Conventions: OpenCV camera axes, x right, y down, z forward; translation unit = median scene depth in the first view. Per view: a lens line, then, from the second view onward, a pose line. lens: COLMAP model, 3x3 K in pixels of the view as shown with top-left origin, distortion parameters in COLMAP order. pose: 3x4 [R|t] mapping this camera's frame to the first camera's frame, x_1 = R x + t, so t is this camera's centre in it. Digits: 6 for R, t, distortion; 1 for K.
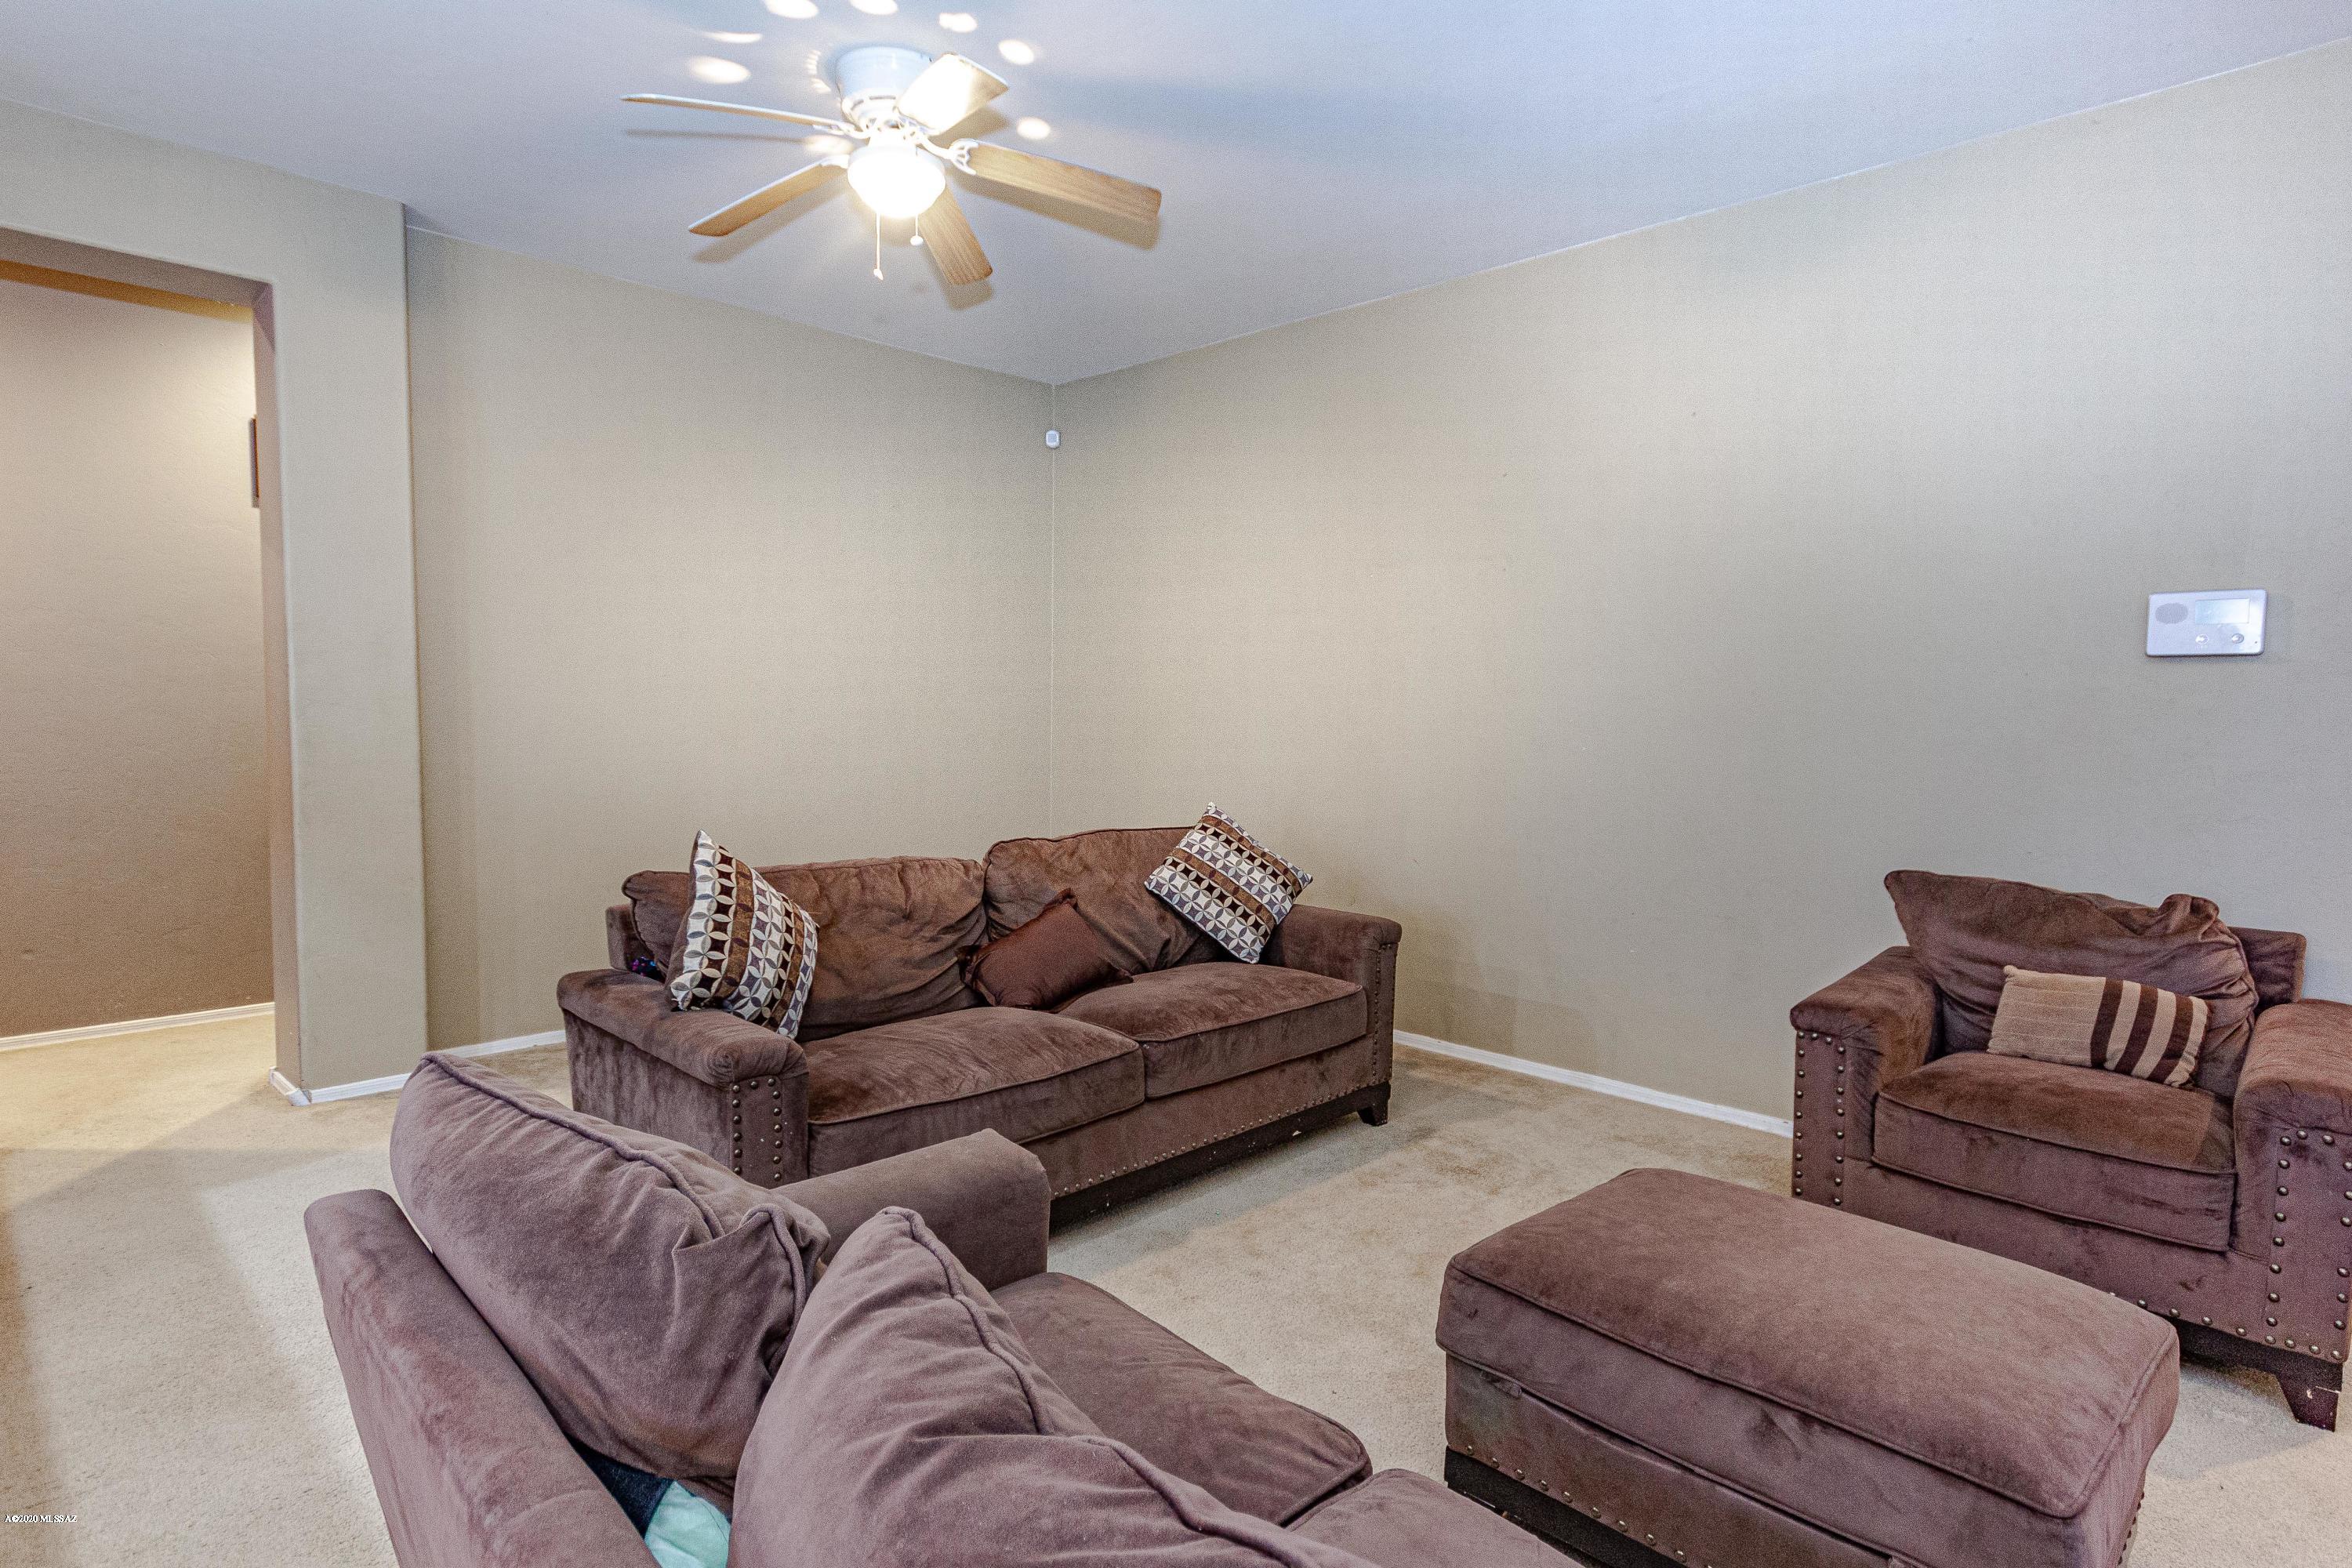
lens RADIAL K [[1234.2, 0, 1226.2], [0, 1234.2, 777.0], [0, 0, 1]] dist [0.011534, 0.000921]
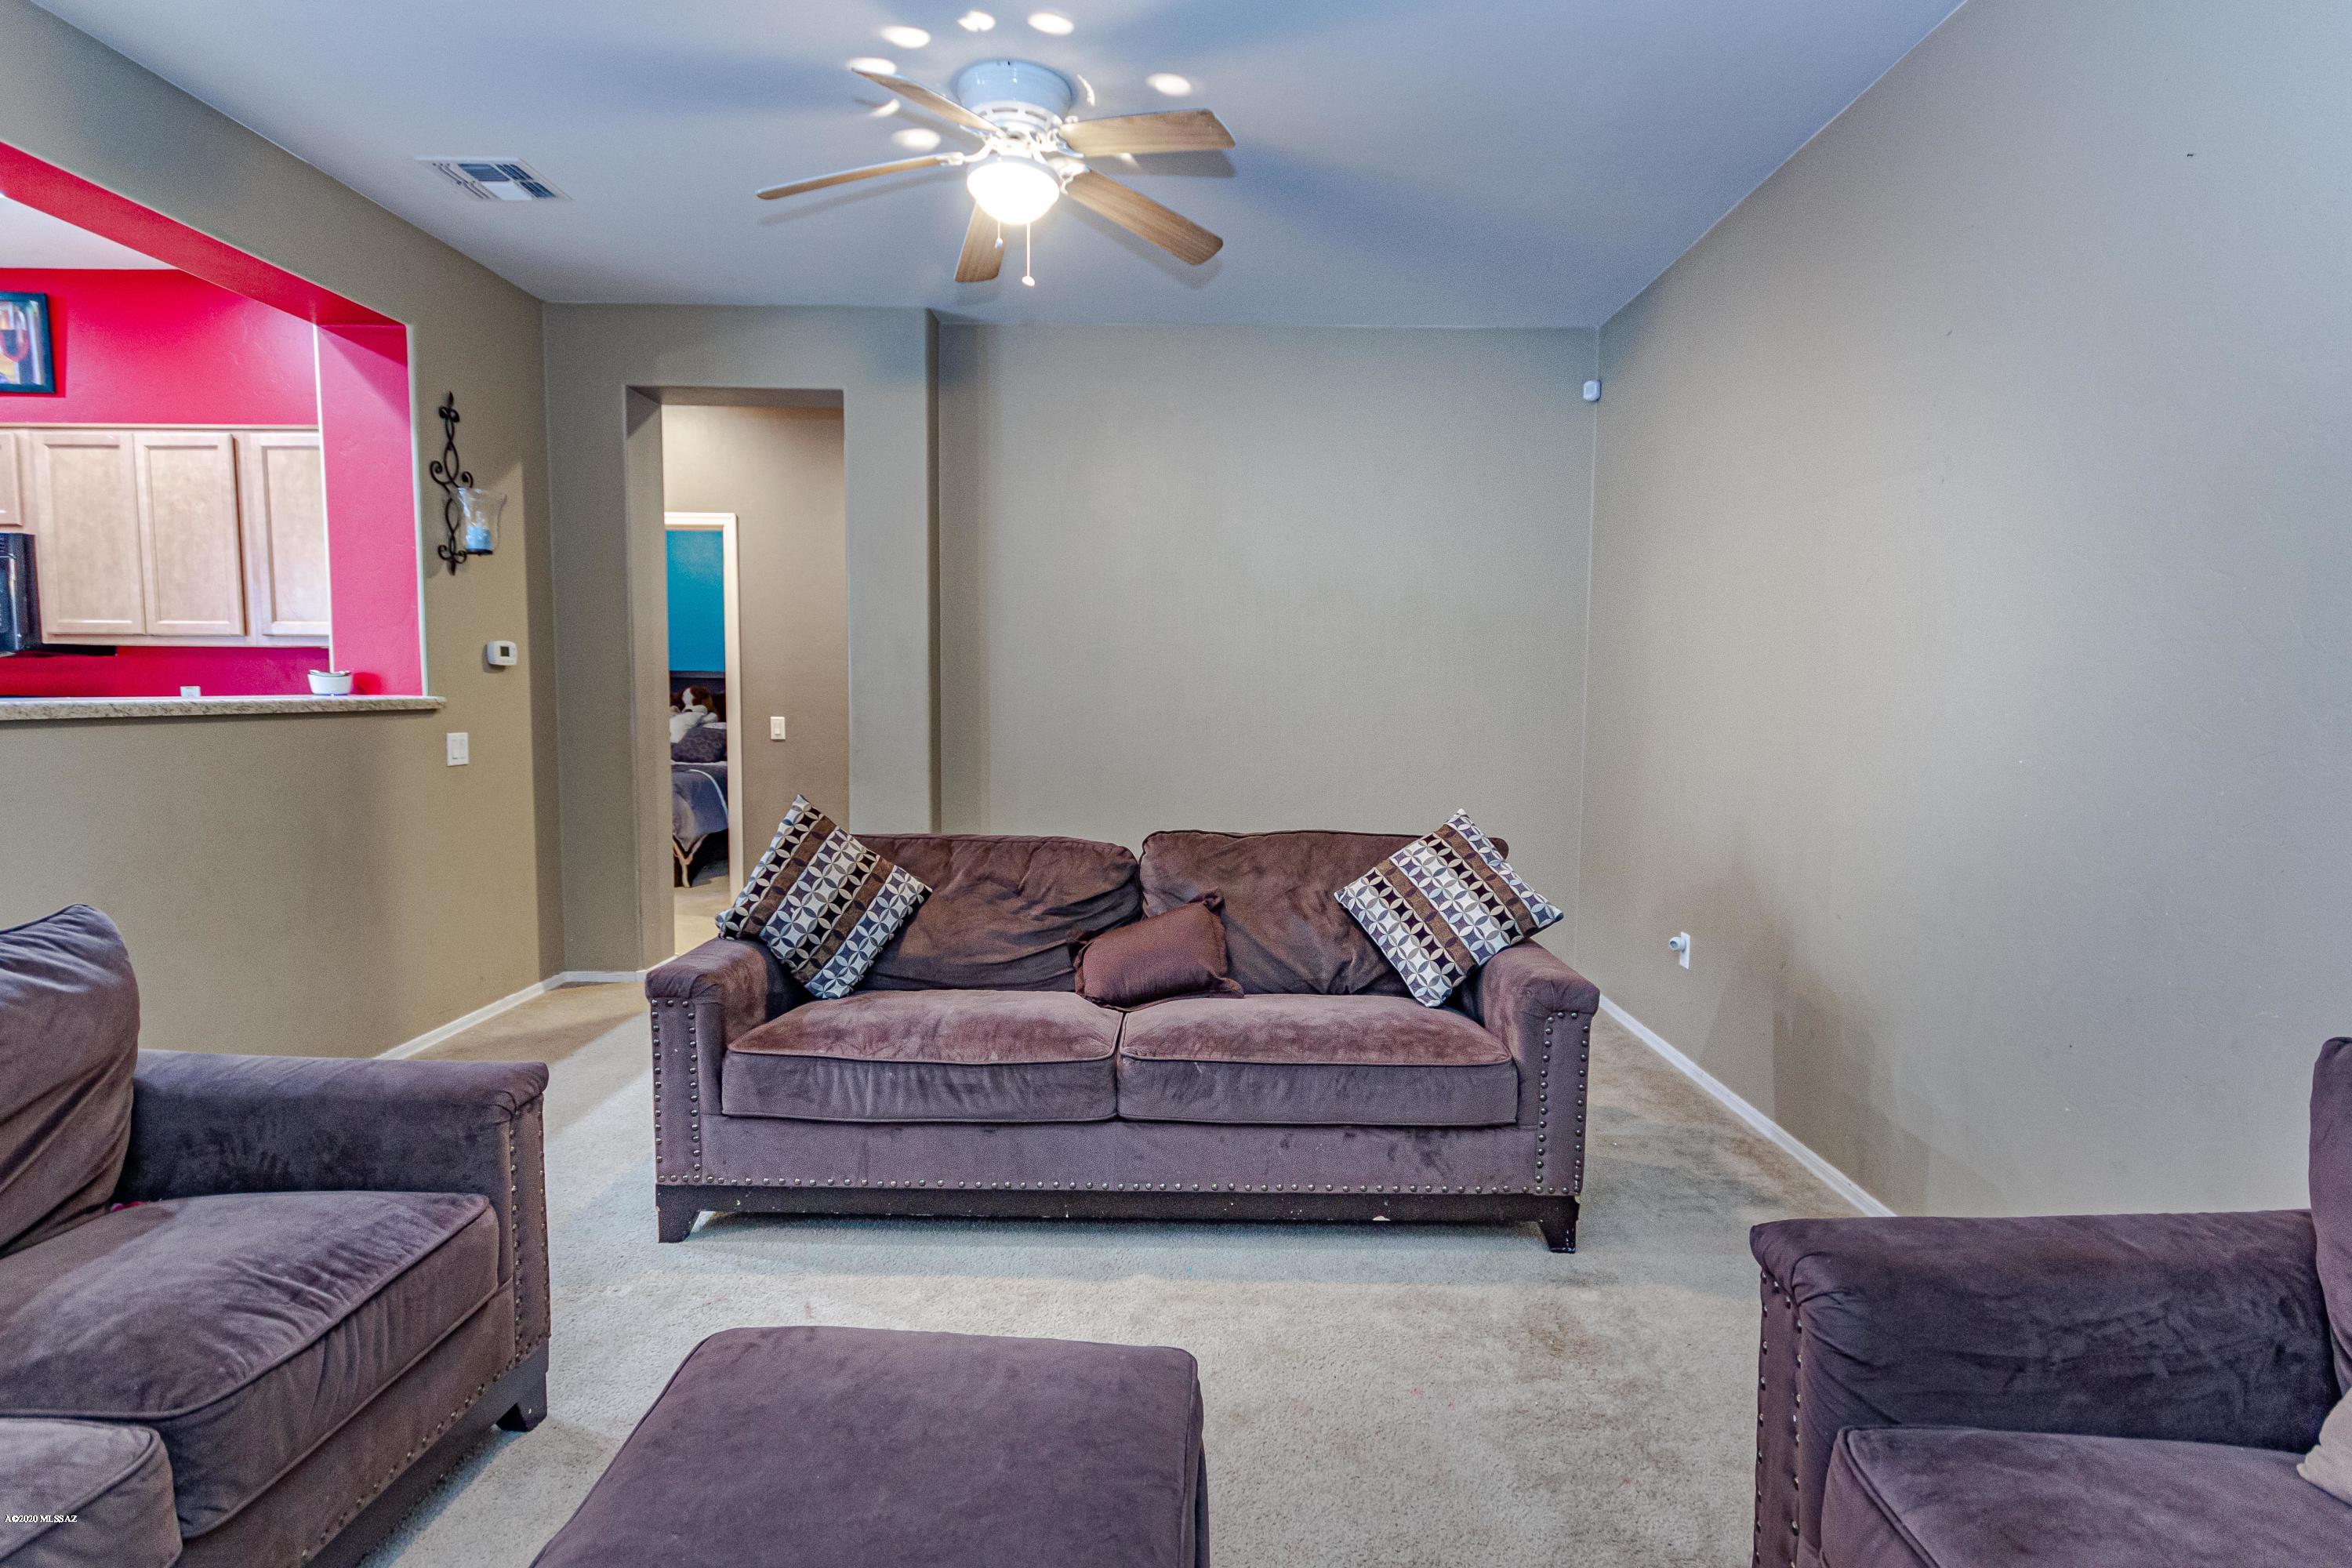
lens RADIAL K [[1234.2, 0, 1173.7], [0, 1234.2, 782.1], [0, 0, 1]] dist [0.011534, 0.000921]
pose [[0.691458, 0.048764, -0.720769, 0.508484], [-0.043573, 0.998718, 0.025767, -0.012077], [0.721102, 0.013589, 0.692696, 0.319403]]
